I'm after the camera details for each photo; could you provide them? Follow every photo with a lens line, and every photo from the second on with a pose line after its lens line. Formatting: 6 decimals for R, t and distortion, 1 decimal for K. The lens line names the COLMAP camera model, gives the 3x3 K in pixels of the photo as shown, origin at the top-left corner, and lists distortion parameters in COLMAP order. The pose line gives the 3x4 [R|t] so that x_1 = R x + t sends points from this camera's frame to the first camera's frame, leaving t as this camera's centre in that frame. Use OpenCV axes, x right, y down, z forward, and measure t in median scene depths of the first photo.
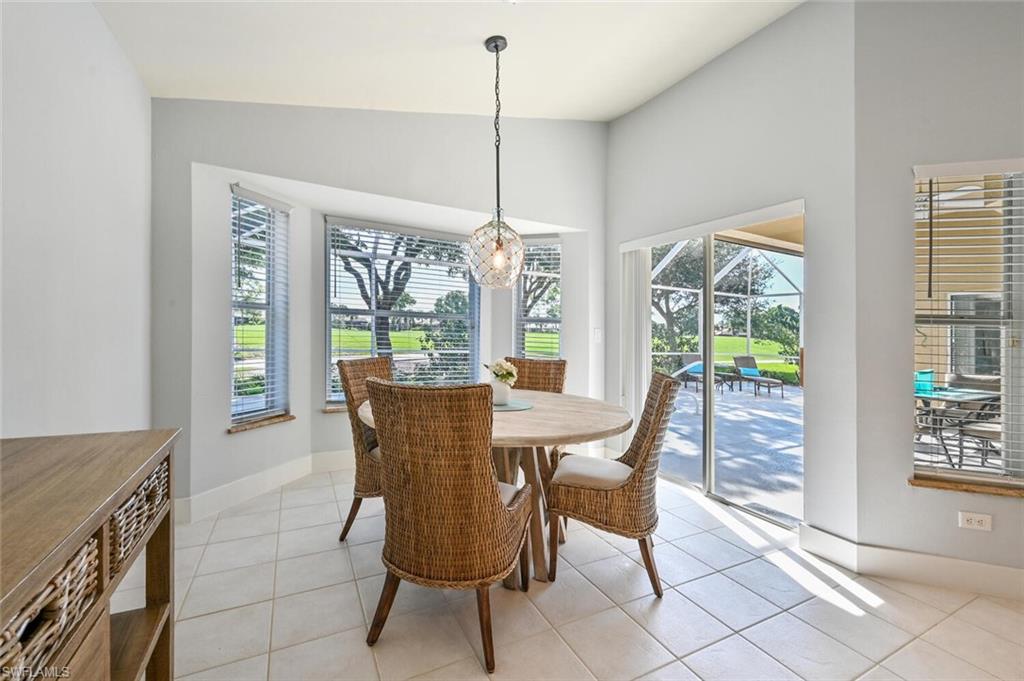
lens RADIAL K [[417.8, 0, 519.3], [0, 417.8, 339.4], [0, 0, 1]] dist [0.002456, 0.000768]
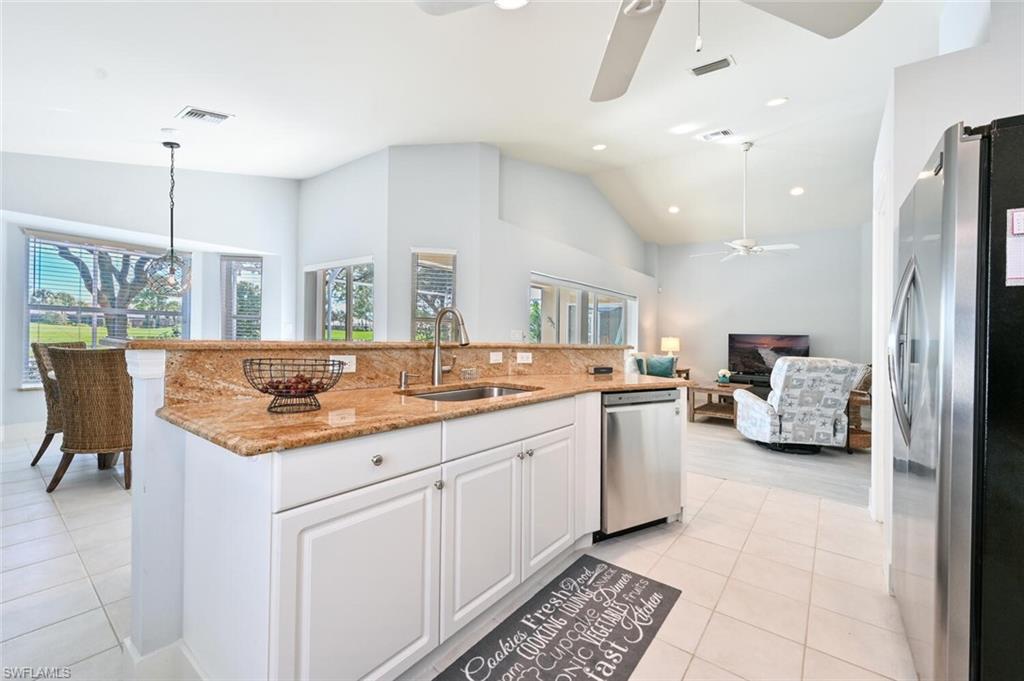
lens RADIAL K [[417.8, 0, 506.5], [0, 417.8, 325.3], [0, 0, 1]] dist [0.002456, 0.000768]
pose [[0.915286, 0.000305, 0.402805, 0.497365], [0.010443, 0.999646, -0.024486, 0.040154], [-0.402670, 0.026618, 0.914958, -1.019937]]
